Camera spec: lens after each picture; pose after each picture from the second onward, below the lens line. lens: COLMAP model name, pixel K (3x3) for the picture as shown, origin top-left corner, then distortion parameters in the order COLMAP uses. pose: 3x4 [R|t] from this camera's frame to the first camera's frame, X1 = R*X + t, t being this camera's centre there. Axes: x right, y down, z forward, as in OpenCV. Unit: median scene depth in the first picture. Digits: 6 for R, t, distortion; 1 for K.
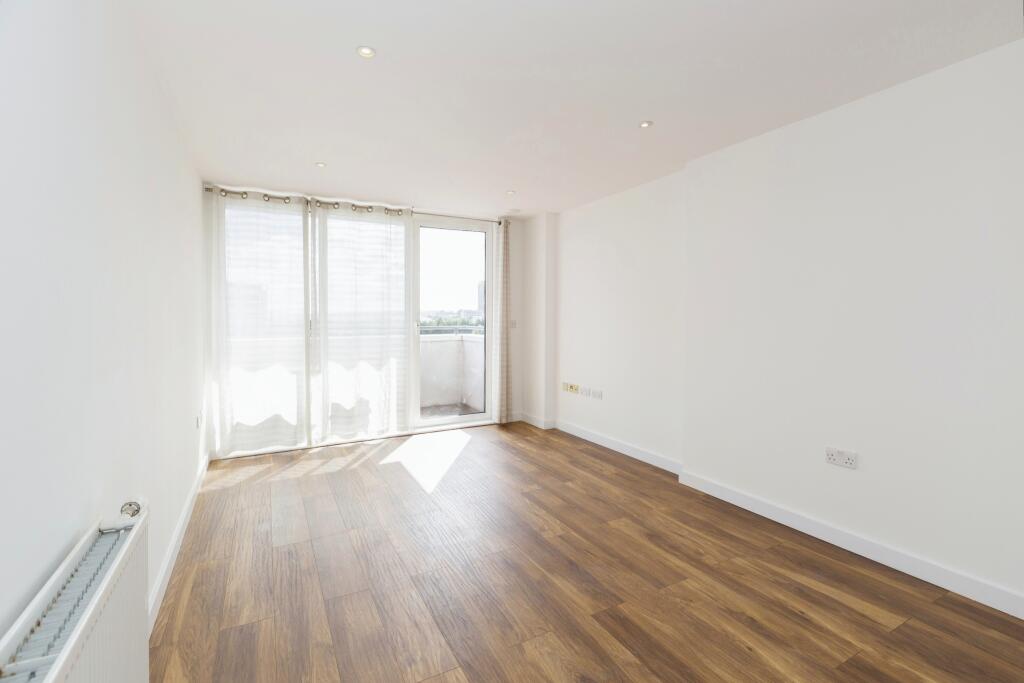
lens RADIAL K [[463.1, 0, 506.5], [0, 463.1, 337.8], [0, 0, 1]] dist [0.000295, 0.000963]
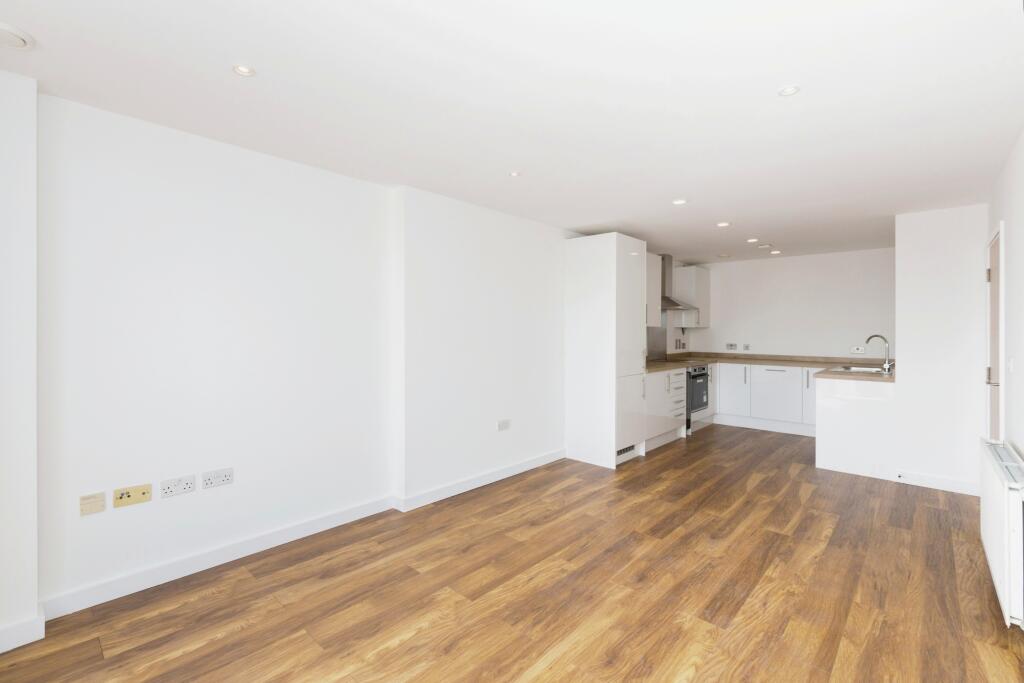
lens RADIAL K [[463.1, 0, 505.1], [0, 463.1, 337.9], [0, 0, 1]] dist [0.000295, 0.000963]
pose [[-0.344407, -0.019040, 0.938627, -0.757938], [0.032980, 0.998932, 0.032365, -0.095257], [-0.938241, 0.042103, -0.343411, 1.412455]]
